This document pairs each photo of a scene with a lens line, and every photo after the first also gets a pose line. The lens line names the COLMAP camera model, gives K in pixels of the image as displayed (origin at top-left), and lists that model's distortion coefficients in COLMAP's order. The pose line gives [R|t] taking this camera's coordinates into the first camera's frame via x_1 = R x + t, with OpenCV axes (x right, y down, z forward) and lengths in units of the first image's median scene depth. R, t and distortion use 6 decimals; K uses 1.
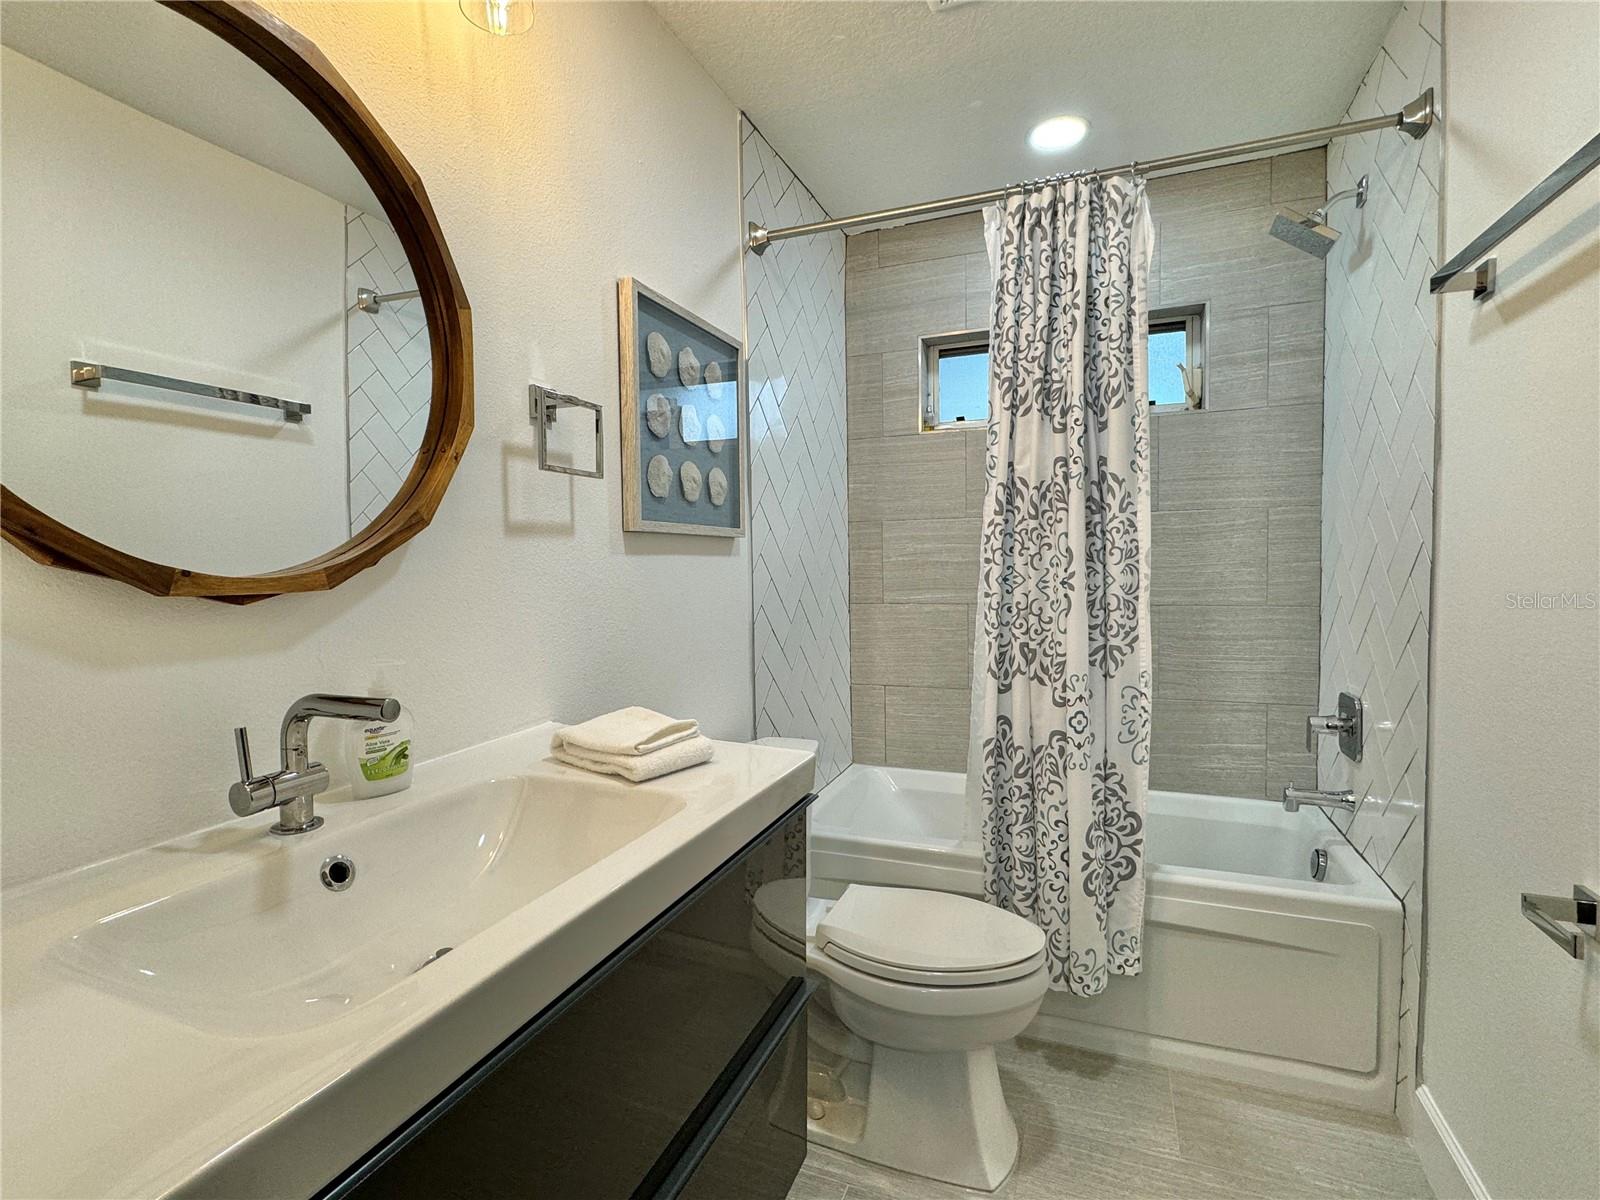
lens RADIAL K [[752.1, 0, 798.9], [0, 752.1, 597.5], [0, 0, 1]] dist [-0.005129, 0.001402]
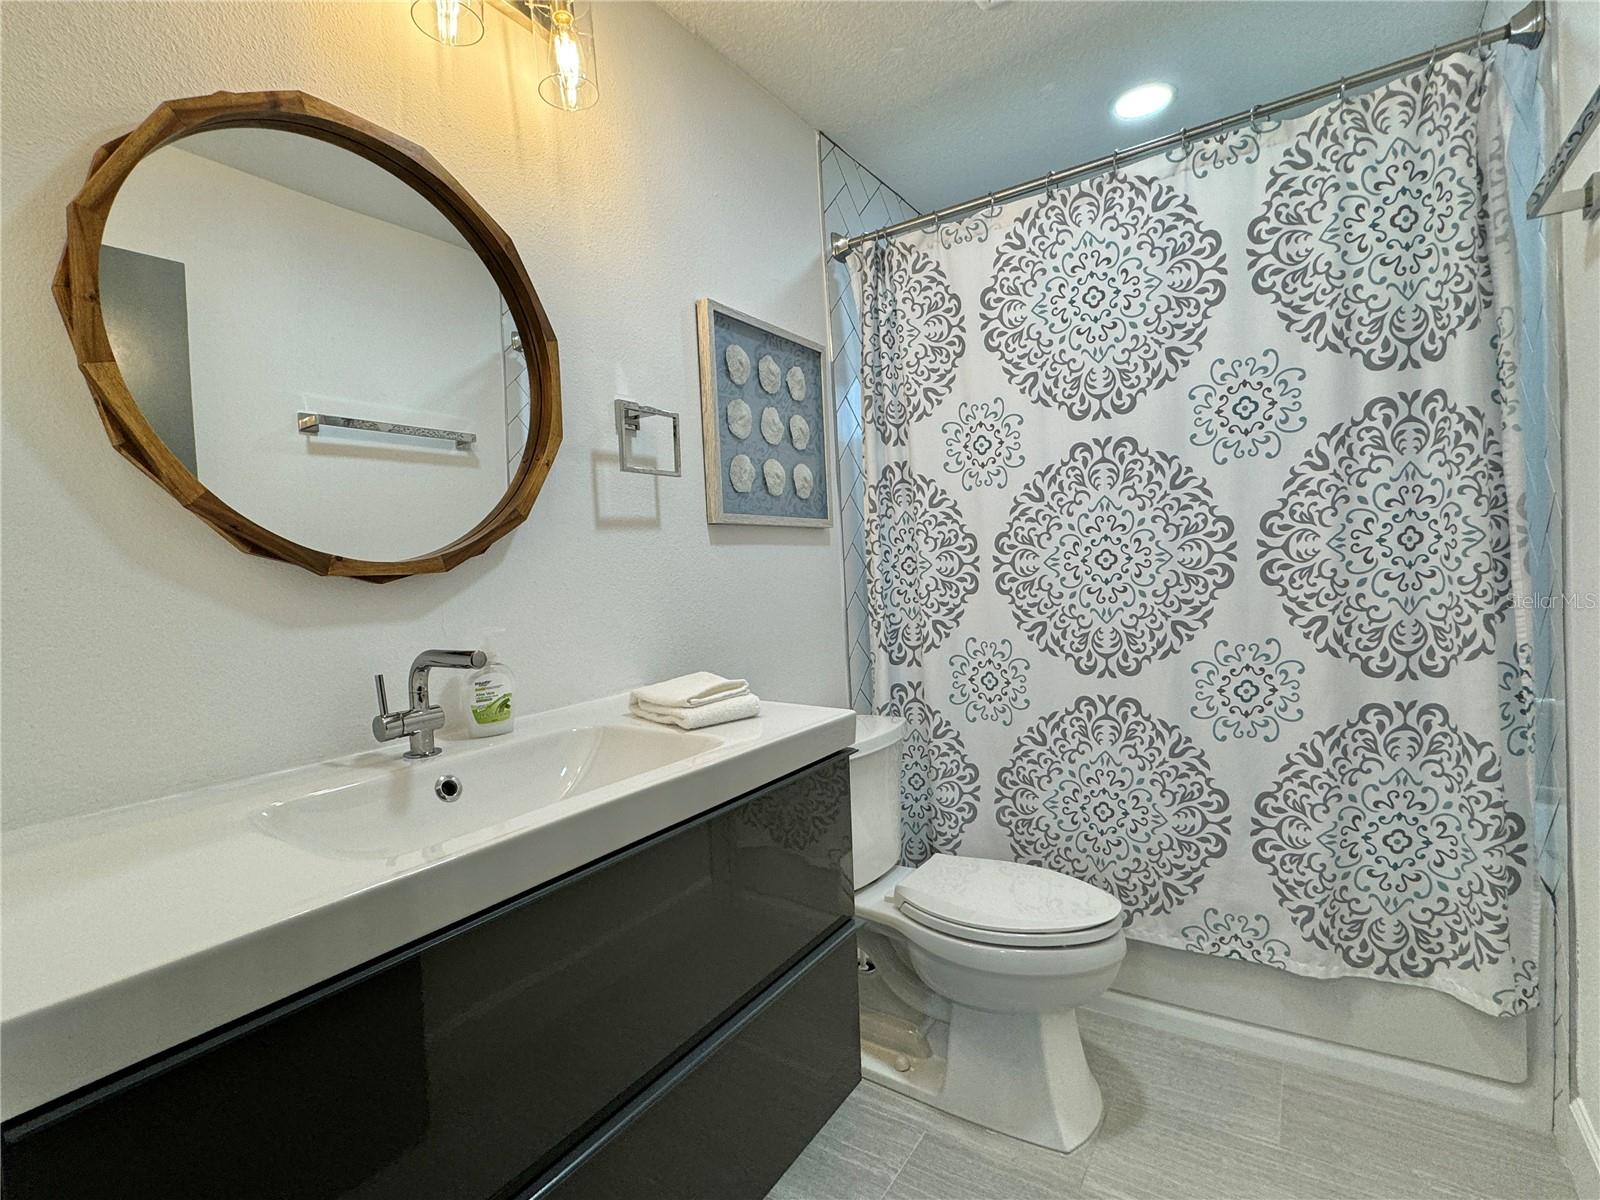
lens RADIAL K [[752.1, 0, 800.3], [0, 752.1, 597.0], [0, 0, 1]] dist [-0.005129, 0.001402]
pose [[0.978006, -0.028980, -0.206555, 0.133800], [0.027721, 0.999575, -0.008986, 0.036005], [0.206728, 0.003062, 0.978394, -0.072470]]
